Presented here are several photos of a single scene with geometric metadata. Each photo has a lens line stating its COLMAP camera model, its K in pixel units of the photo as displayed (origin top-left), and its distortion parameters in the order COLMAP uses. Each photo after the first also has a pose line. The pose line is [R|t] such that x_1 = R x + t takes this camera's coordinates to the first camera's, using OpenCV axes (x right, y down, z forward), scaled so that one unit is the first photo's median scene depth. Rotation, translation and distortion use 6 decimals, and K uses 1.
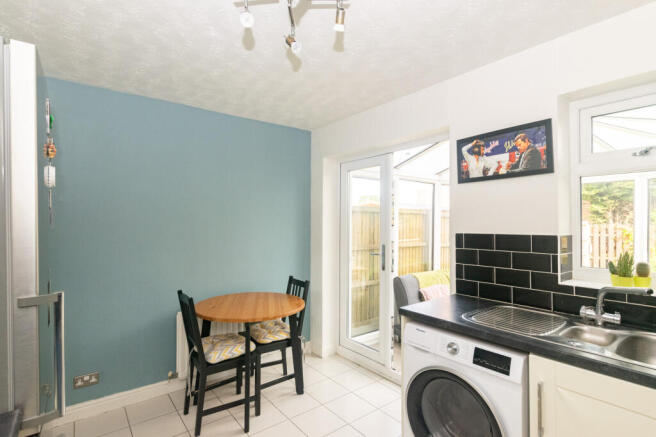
lens RADIAL K [[341.6, 0, 328.5], [0, 341.6, 218.7], [0, 0, 1]] dist [-0.022570, -0.000329]
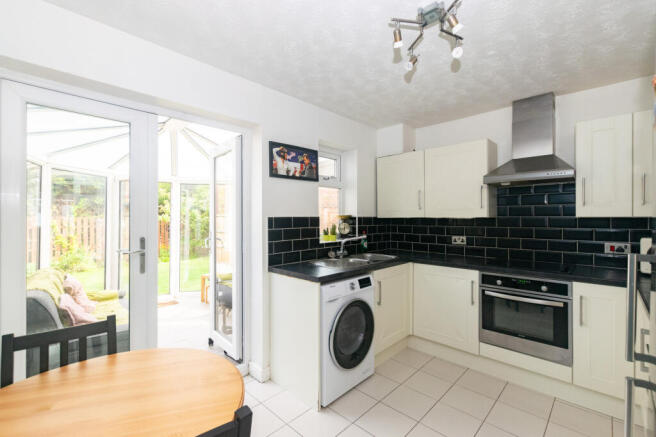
lens RADIAL K [[281.2, 0, 352.8], [0, 281.2, 215.1], [0, 0, 1]] dist [-0.002863, -0.000097]
pose [[-0.218259, -0.000909, 0.975890, -0.755402], [-0.015359, 0.999879, -0.002503, 0.037499], [-0.975770, -0.015535, -0.218247, 1.041203]]
